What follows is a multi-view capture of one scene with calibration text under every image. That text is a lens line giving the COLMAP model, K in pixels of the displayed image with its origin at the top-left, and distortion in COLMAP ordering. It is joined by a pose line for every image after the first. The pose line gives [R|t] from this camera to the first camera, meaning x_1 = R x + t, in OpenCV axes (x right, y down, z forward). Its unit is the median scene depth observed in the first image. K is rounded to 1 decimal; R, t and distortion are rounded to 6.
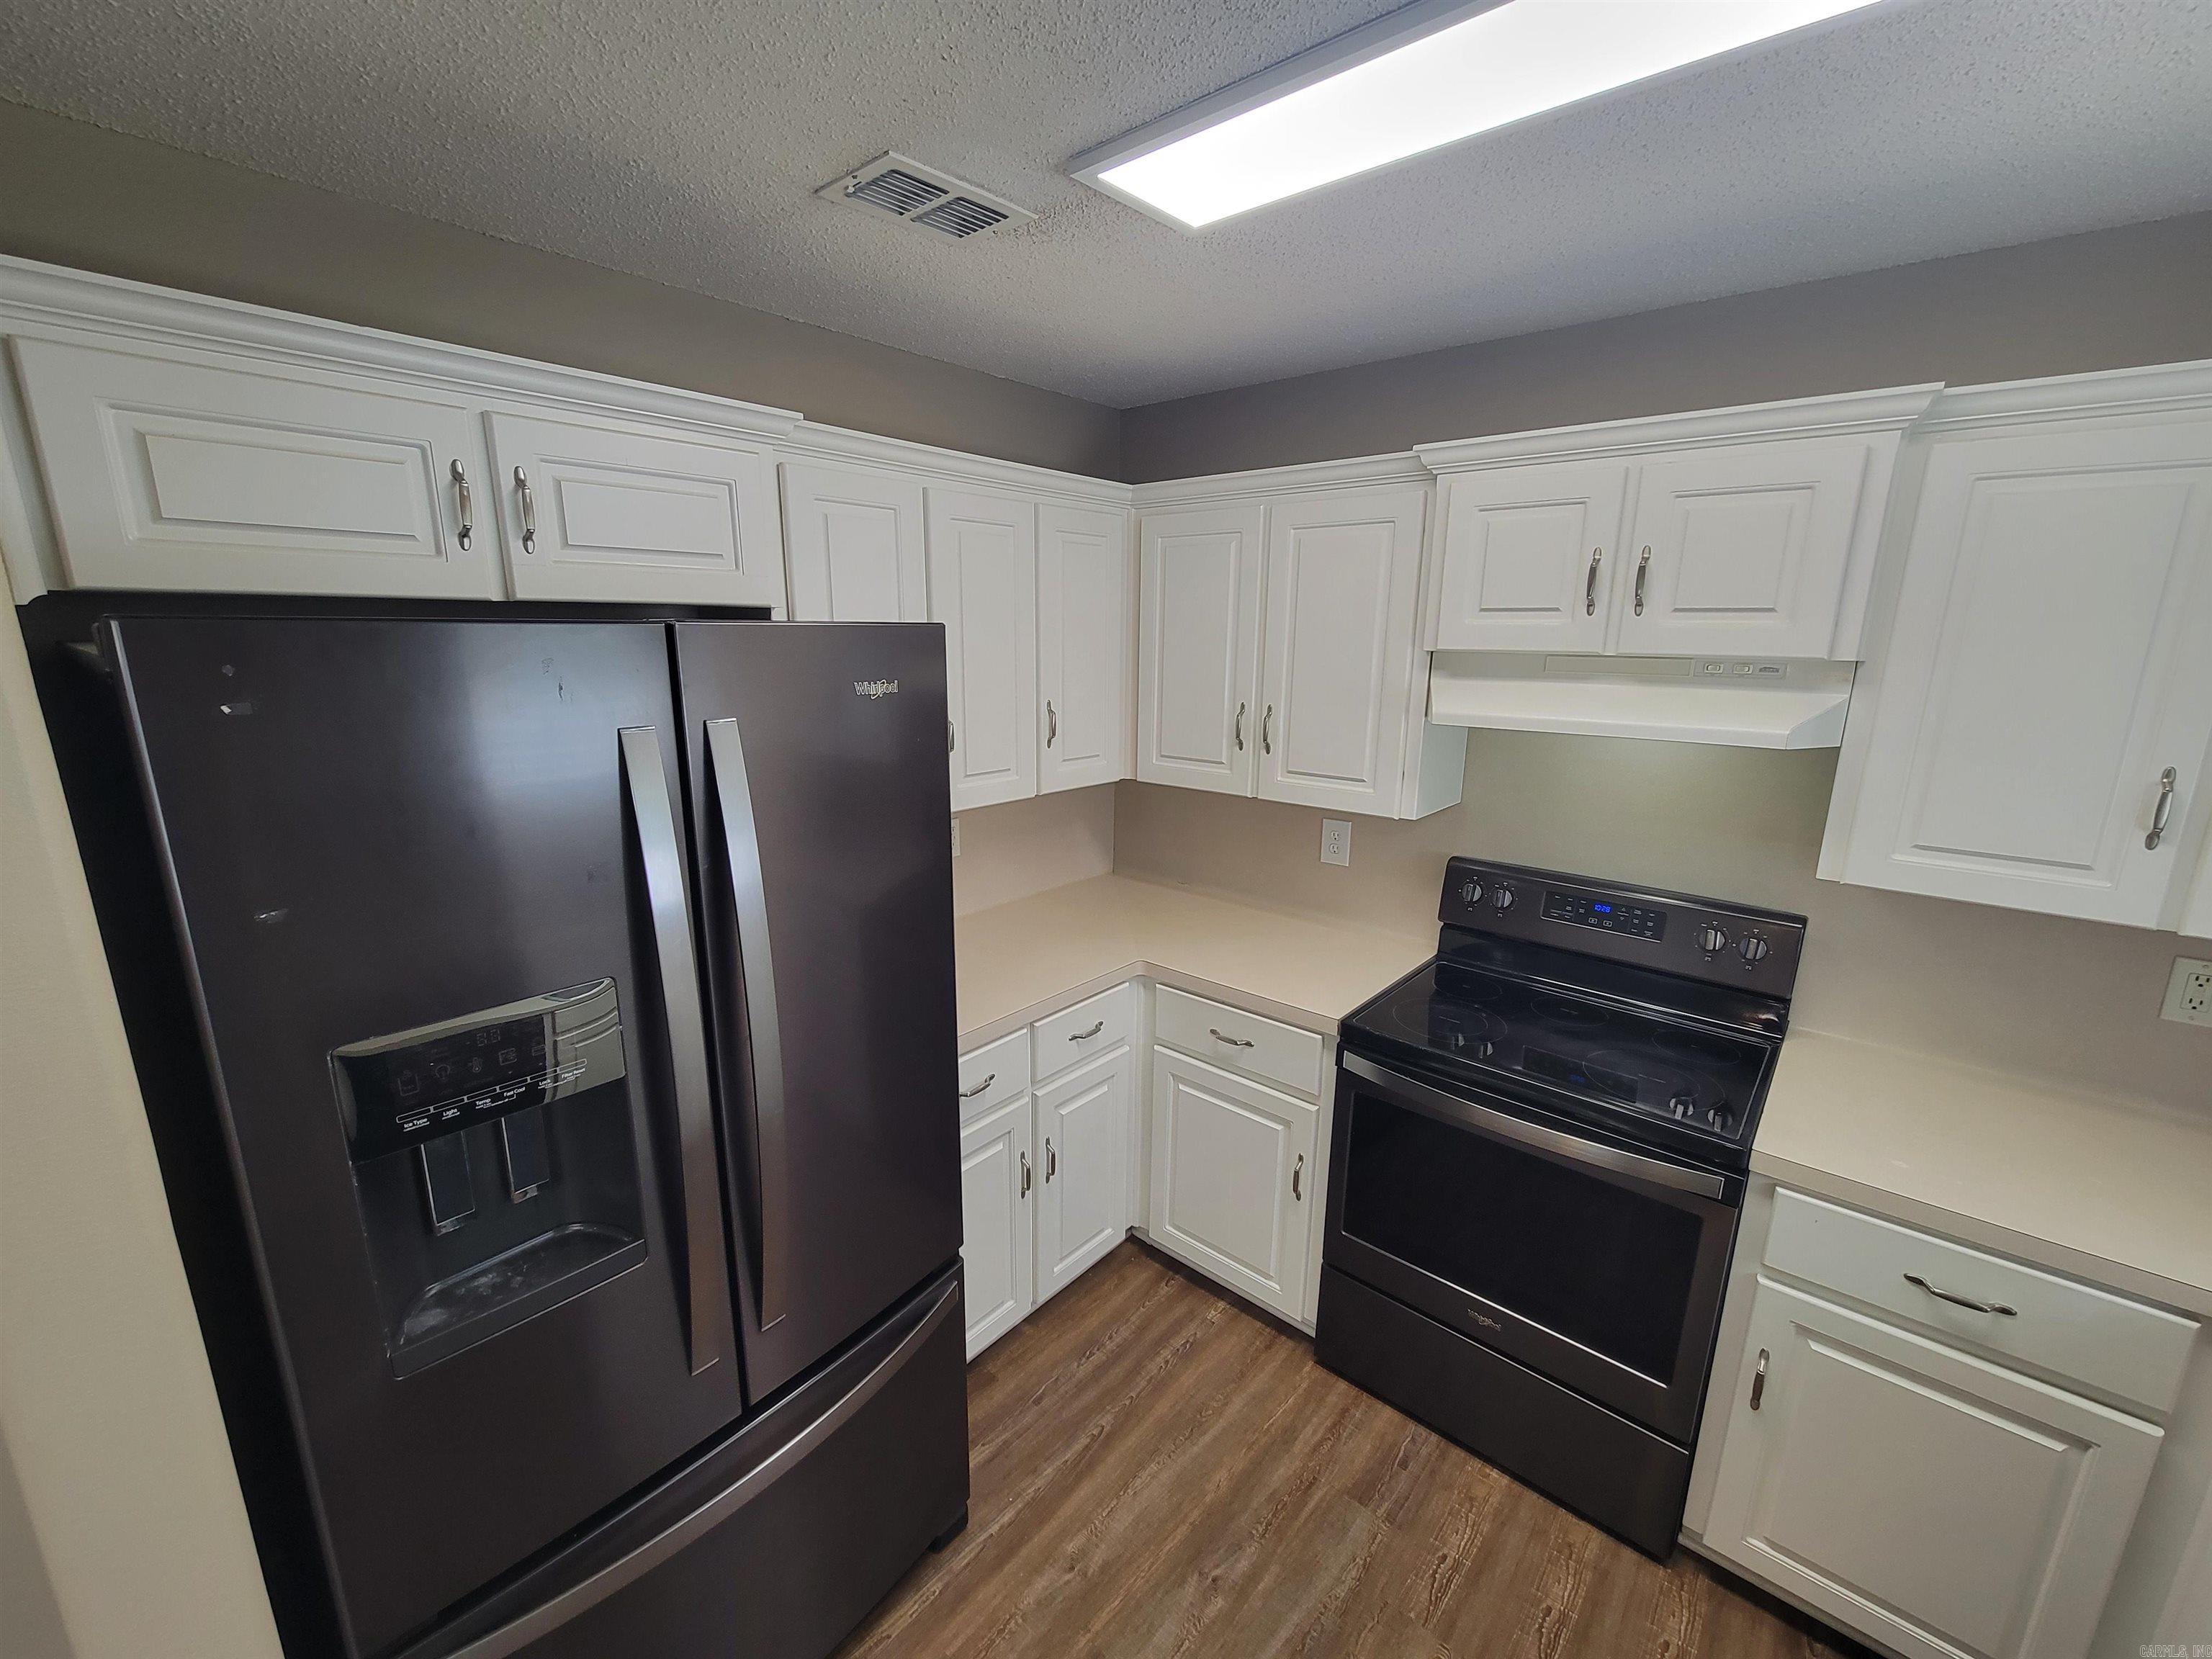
lens RADIAL K [[898.8, 0, 1099.8], [0, 898.8, 838.6], [0, 0, 1]] dist [0.001006, -0.003593]
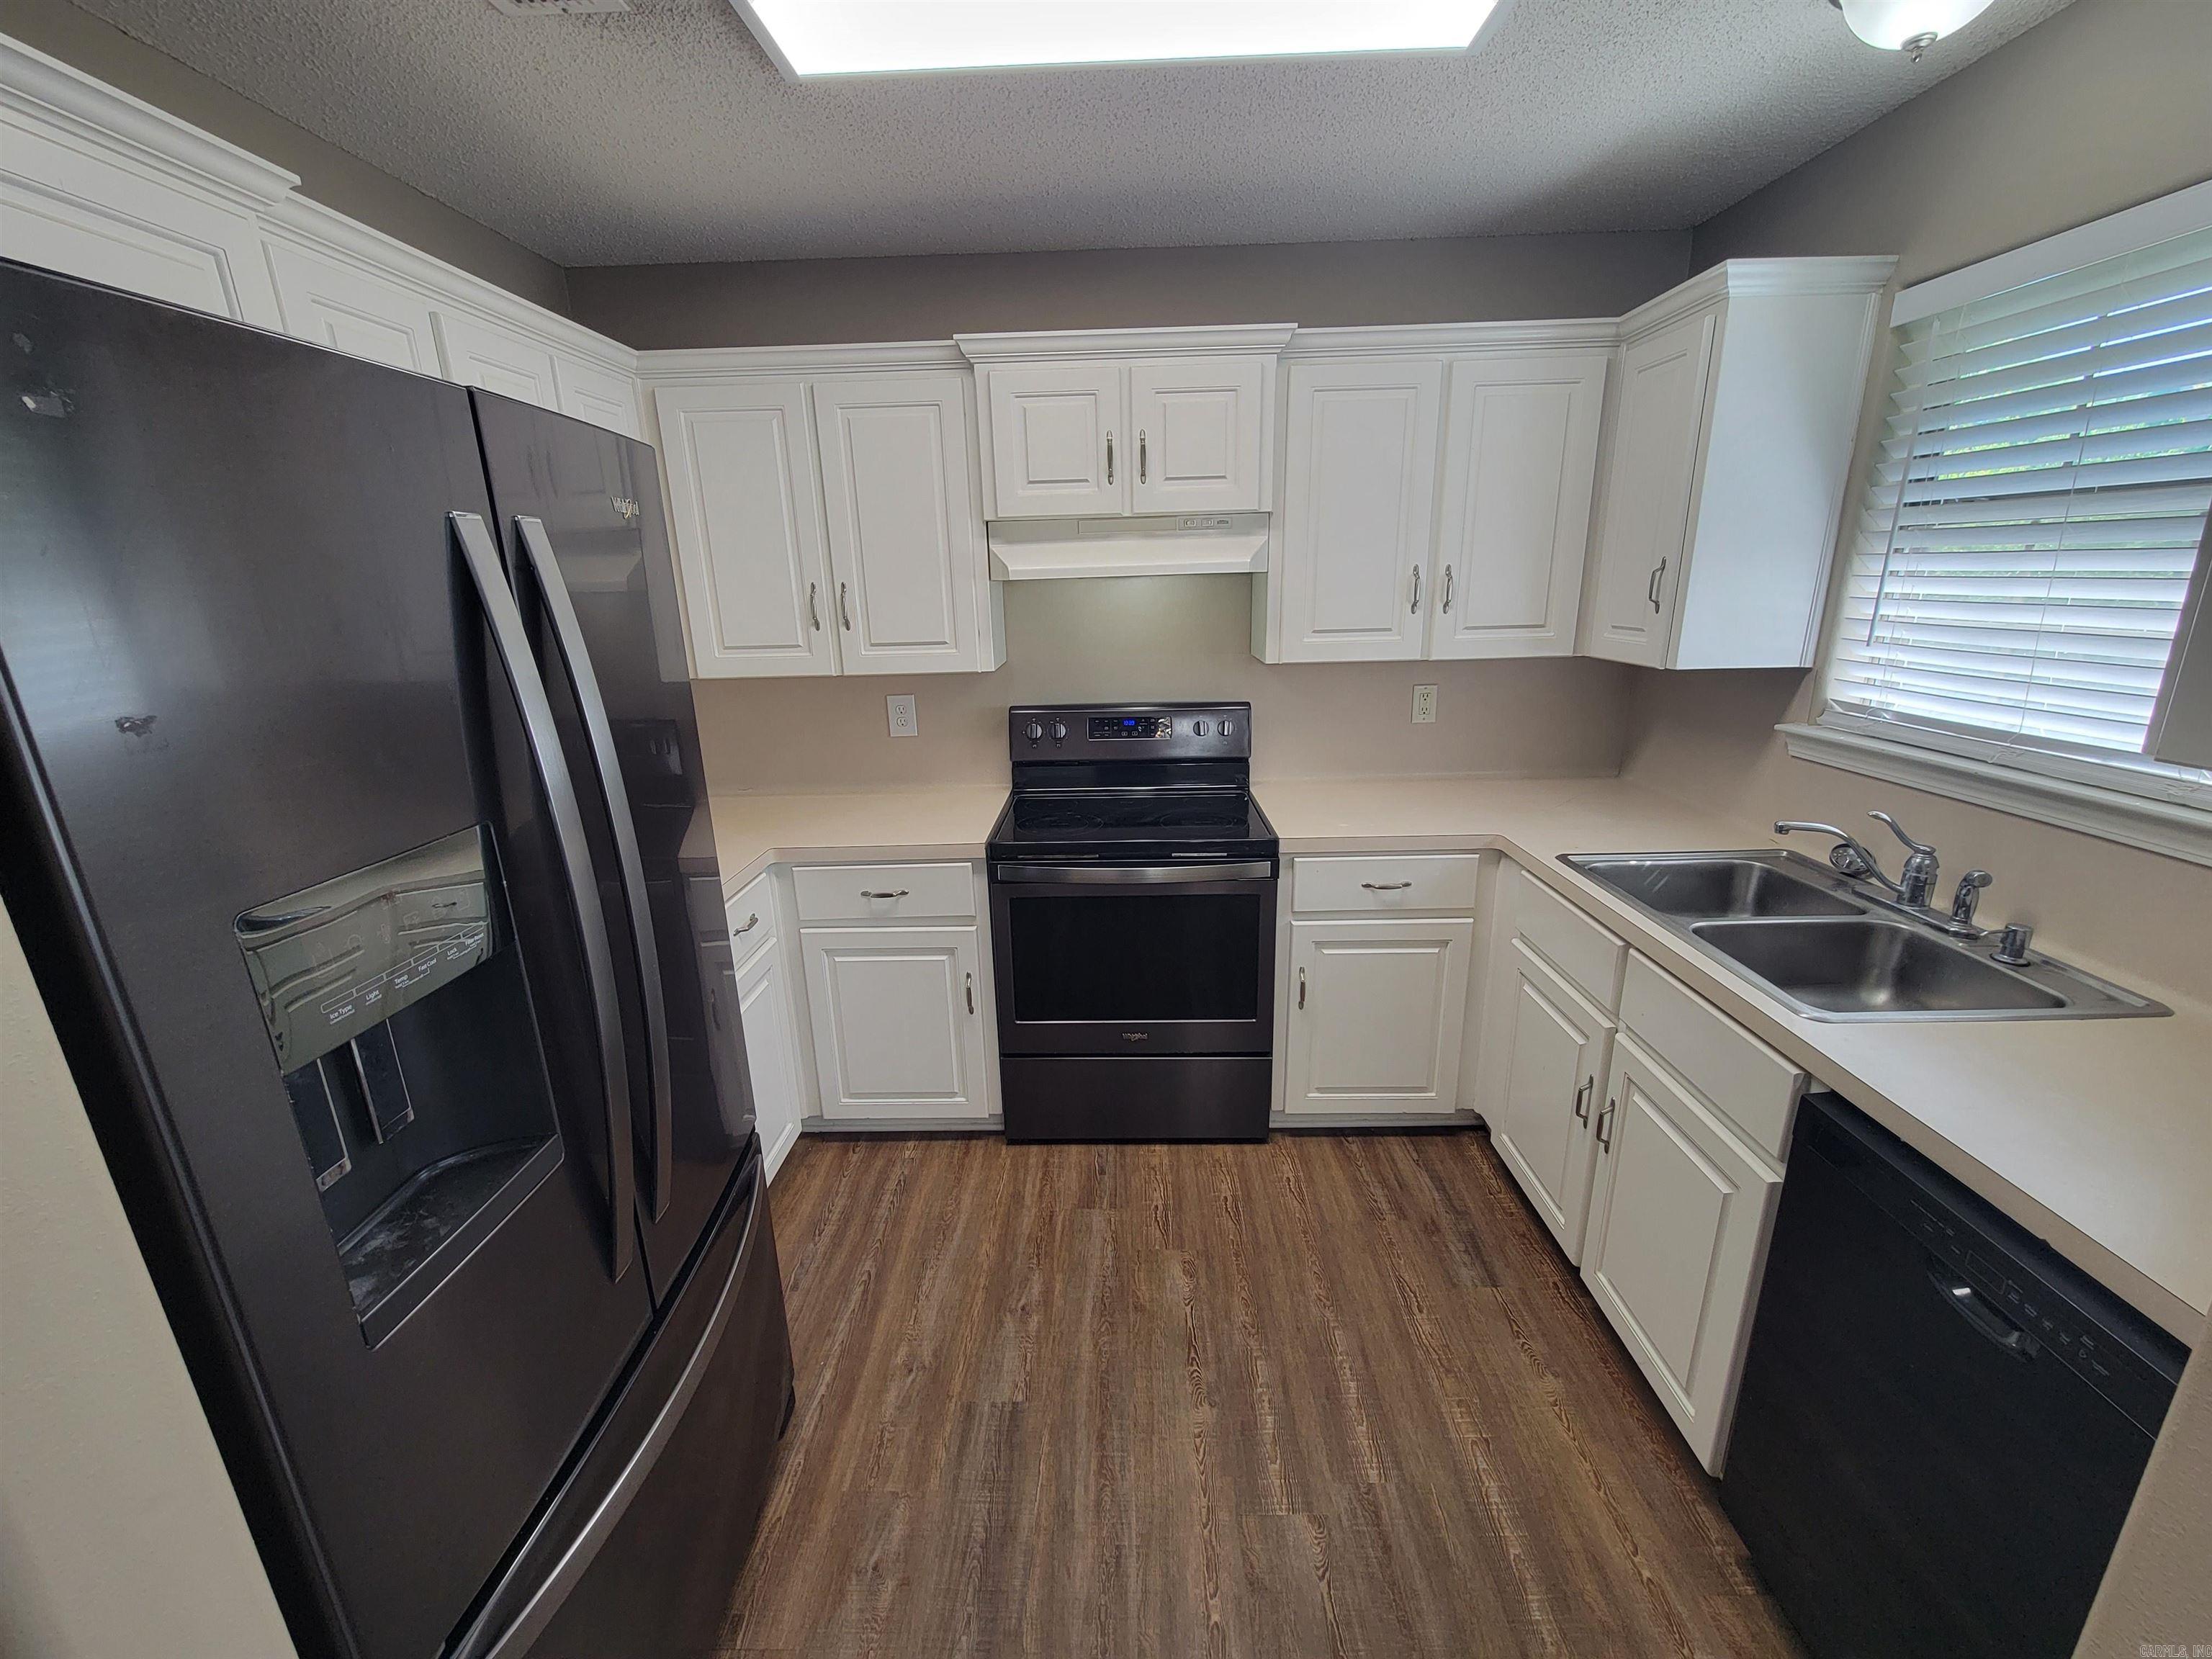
lens RADIAL K [[901.5, 0, 1099.2], [0, 901.5, 839.4], [0, 0, 1]] dist [0.000554, -0.000594]
pose [[0.765295, -0.209592, 0.608600, -0.334870], [0.179586, 0.977482, 0.110805, 0.096724], [-0.618120, 0.024497, 0.785702, -0.005155]]
